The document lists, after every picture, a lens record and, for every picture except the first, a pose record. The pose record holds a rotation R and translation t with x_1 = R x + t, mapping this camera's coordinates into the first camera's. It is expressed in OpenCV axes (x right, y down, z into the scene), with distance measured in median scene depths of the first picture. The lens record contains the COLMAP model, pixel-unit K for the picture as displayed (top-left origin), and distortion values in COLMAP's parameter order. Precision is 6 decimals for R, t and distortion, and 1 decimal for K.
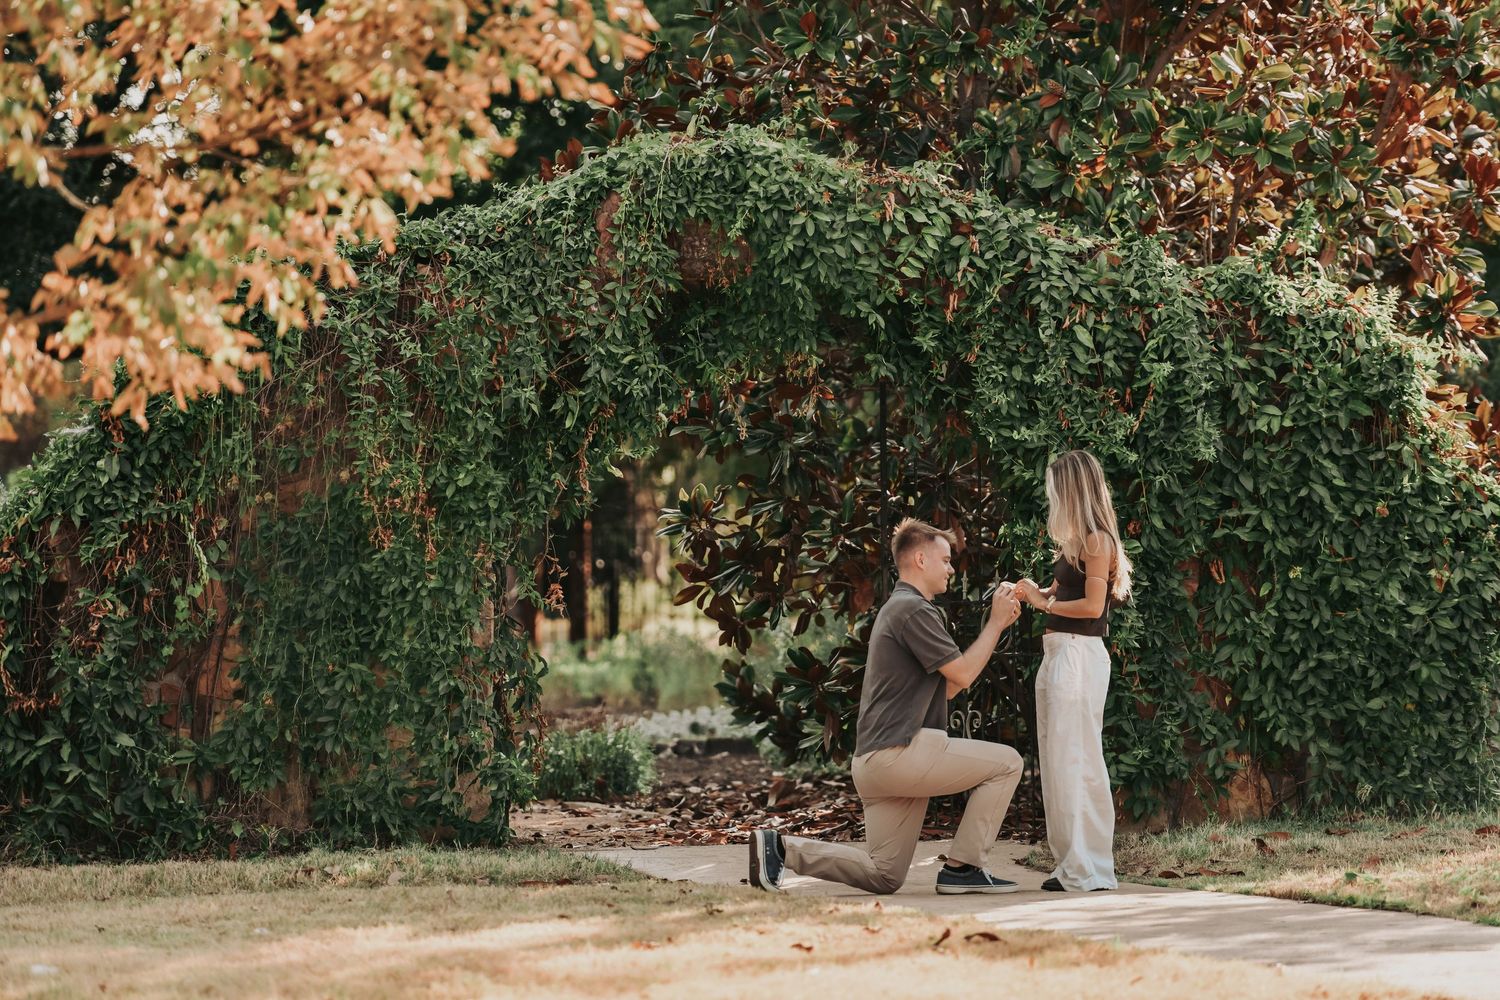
lens RADIAL K [[8717.5, 0, 751.0], [0, 8717.5, 499.8], [0, 0, 1]] dist [3.171446, 3.705417]
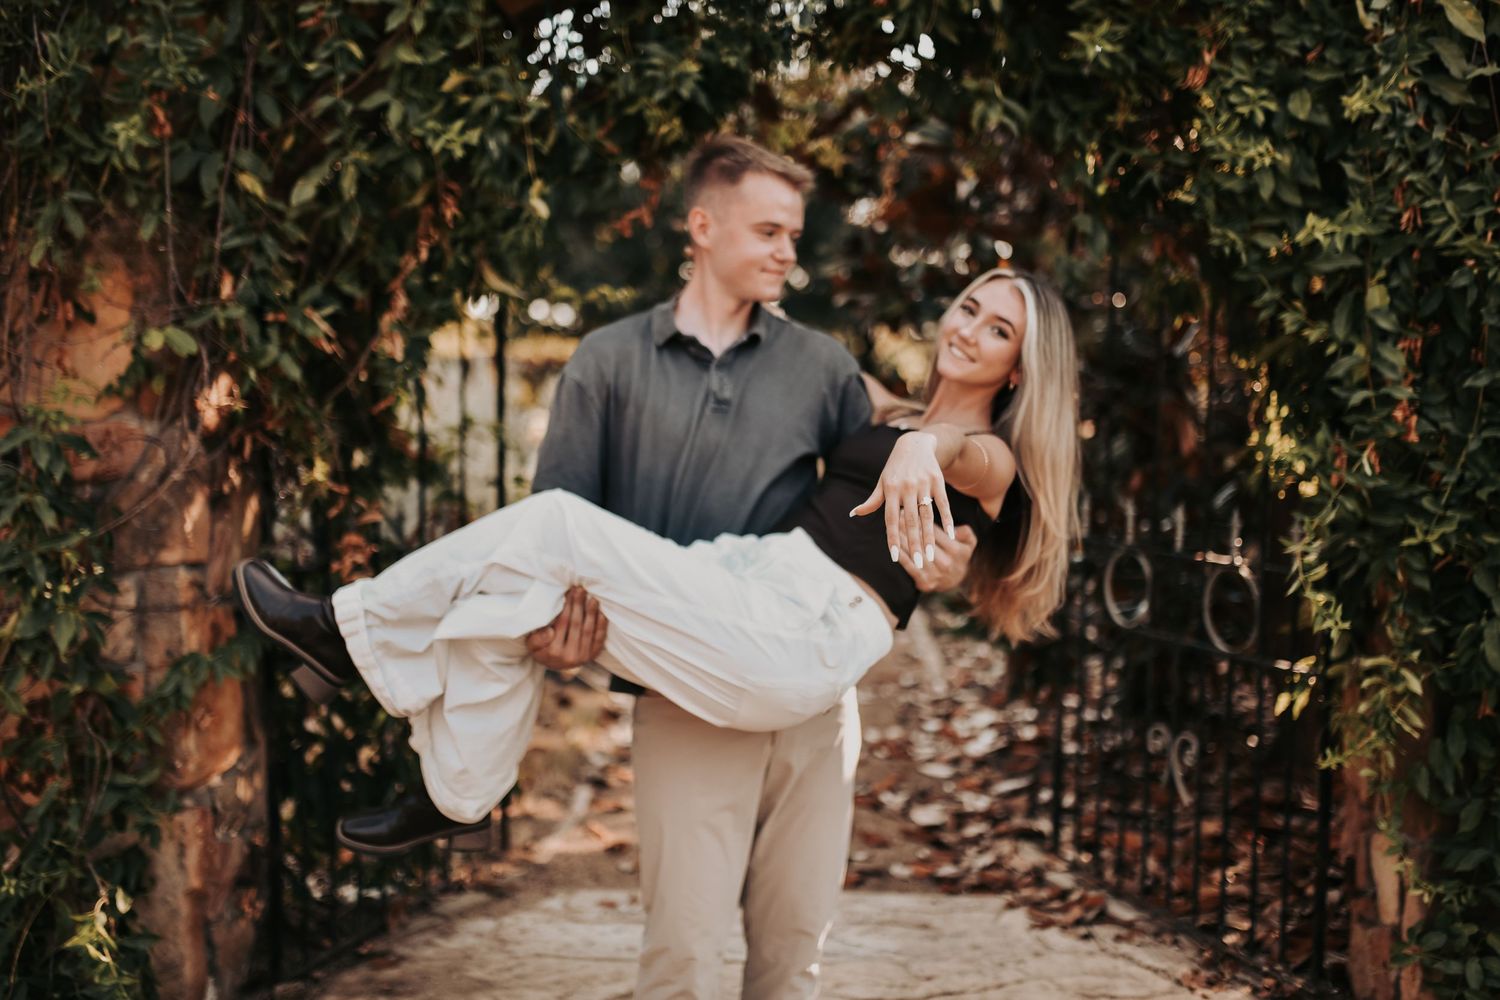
lens RADIAL K [[1476.8, 0, 750.5], [0, 1476.8, 505.2], [0, 0, 1]] dist [-0.062864, 0.097340]
pose [[0.956786, 0.039732, -0.288065, 0.025862], [-0.015939, 0.996298, 0.084476, 0.000133], [0.290355, -0.076234, 0.953878, 0.917735]]
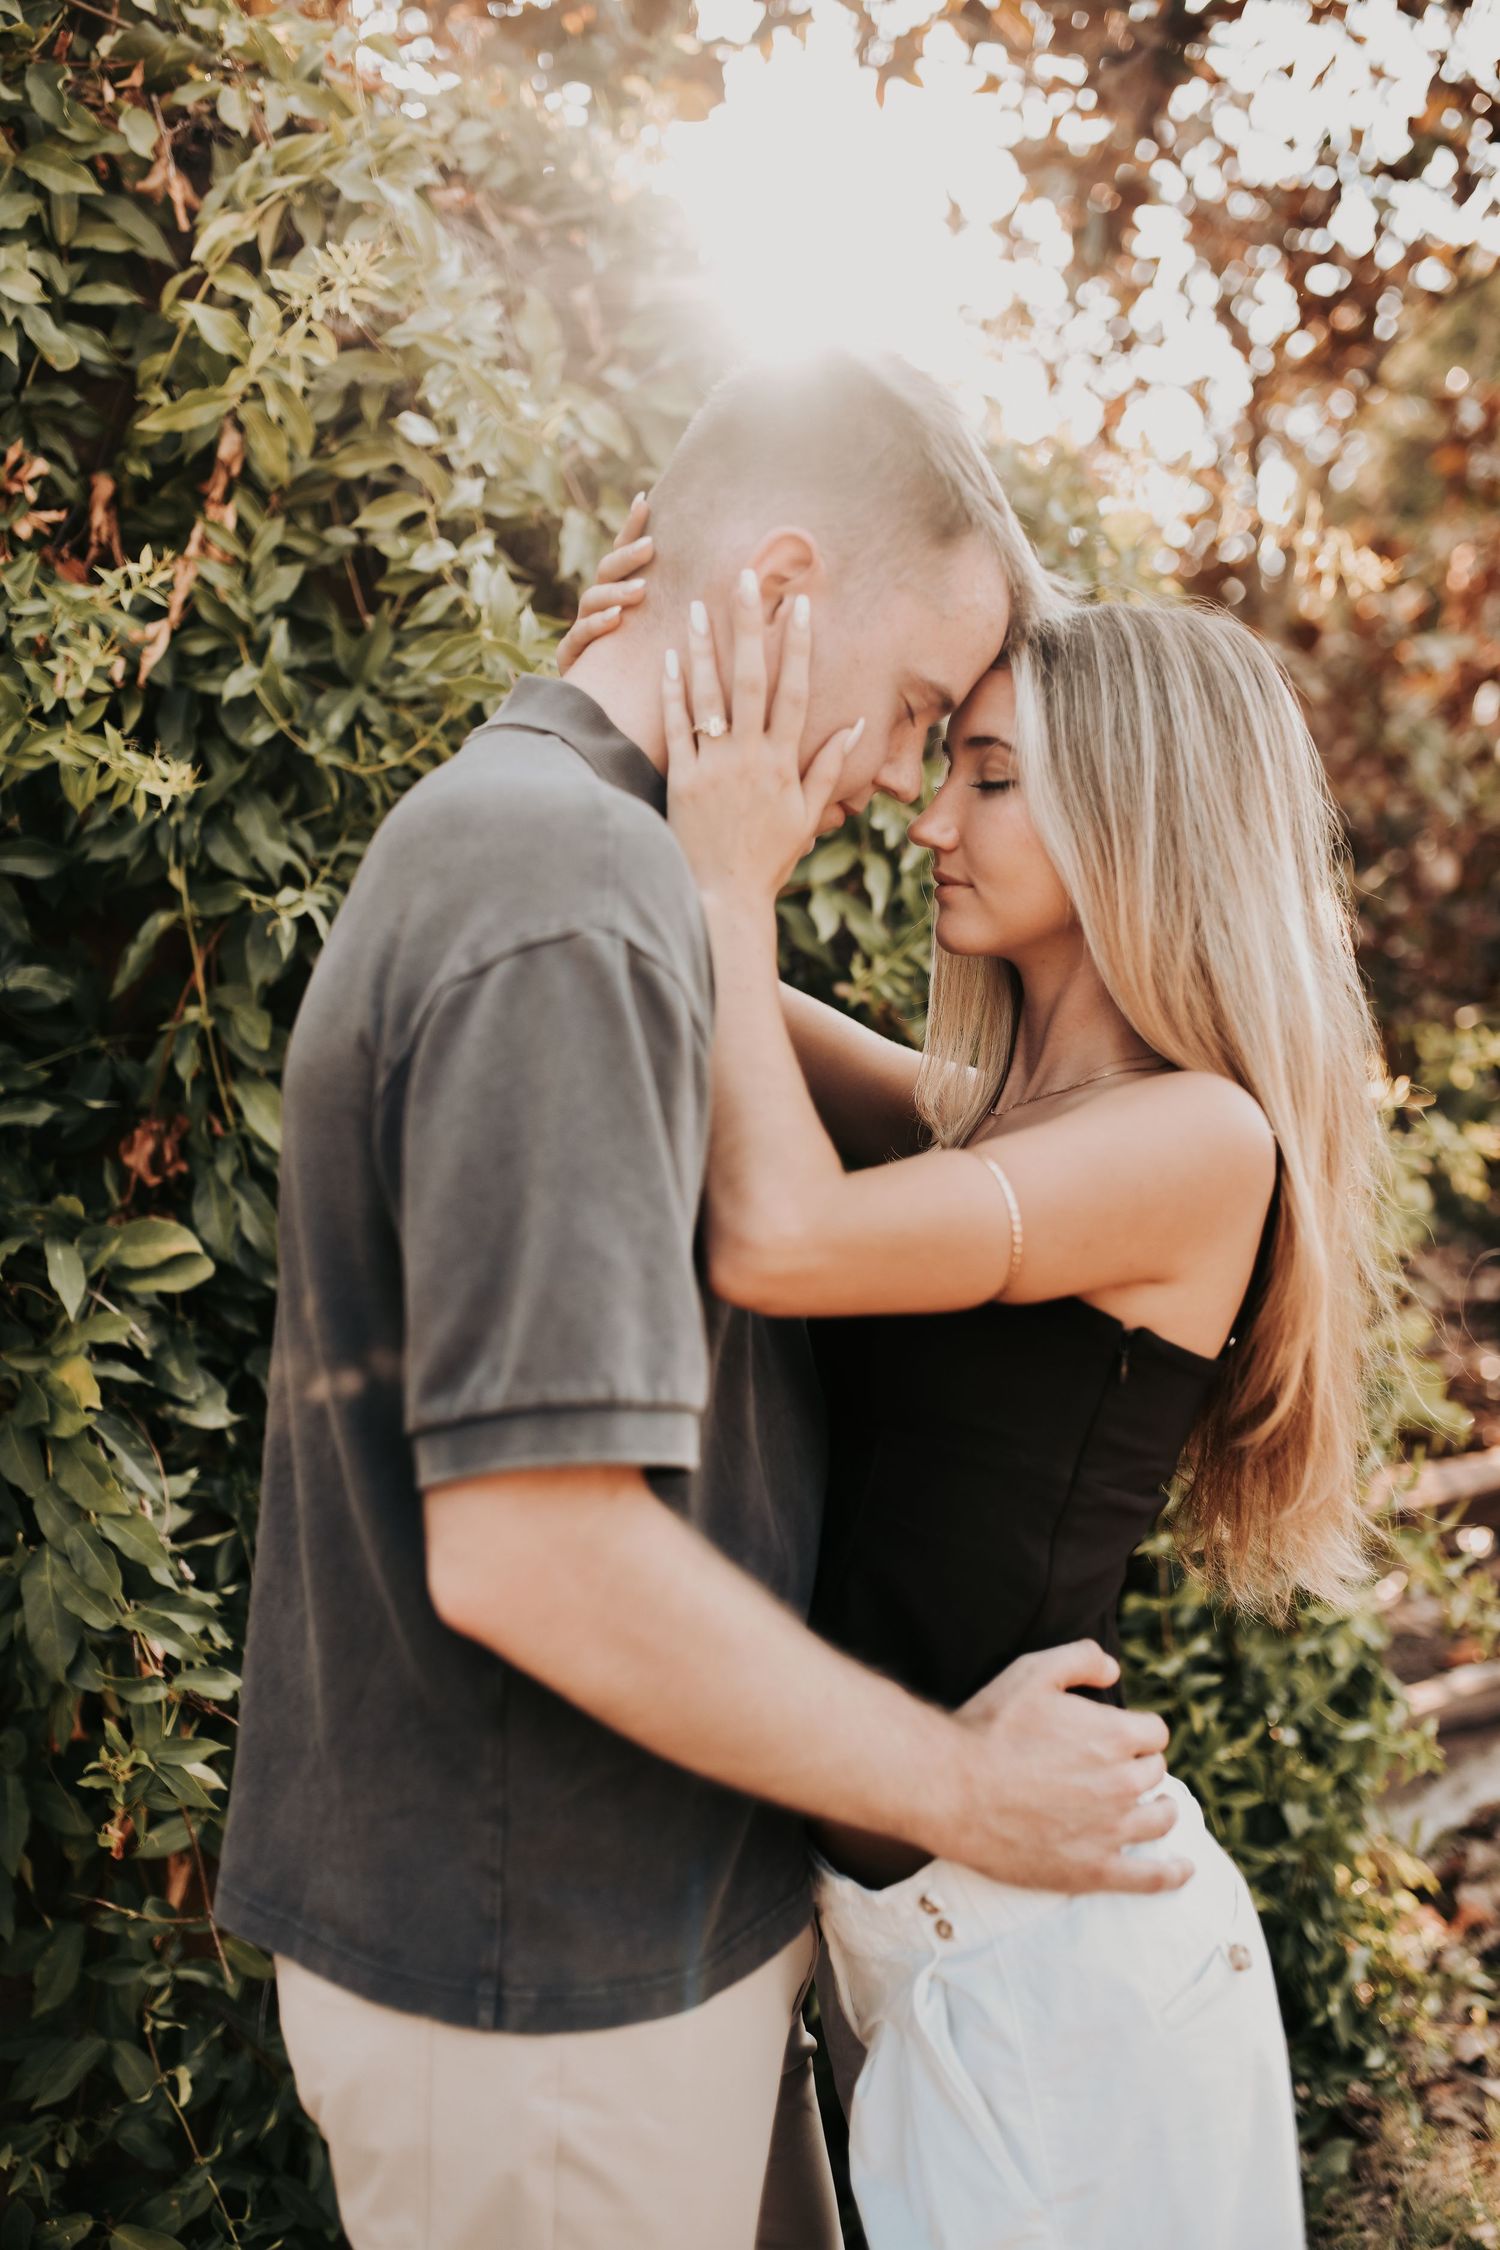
lens RADIAL K [[2152.0, 0, 735.0], [0, 2152.0, 1128.0], [0, 0, 1]] dist [-0.058370, 0.068397]
pose [[0.921922, -0.031920, 0.386058, 0.036979], [0.011651, 0.998433, 0.054729, 0.000046], [-0.387200, -0.045958, 0.920850, 0.950539]]
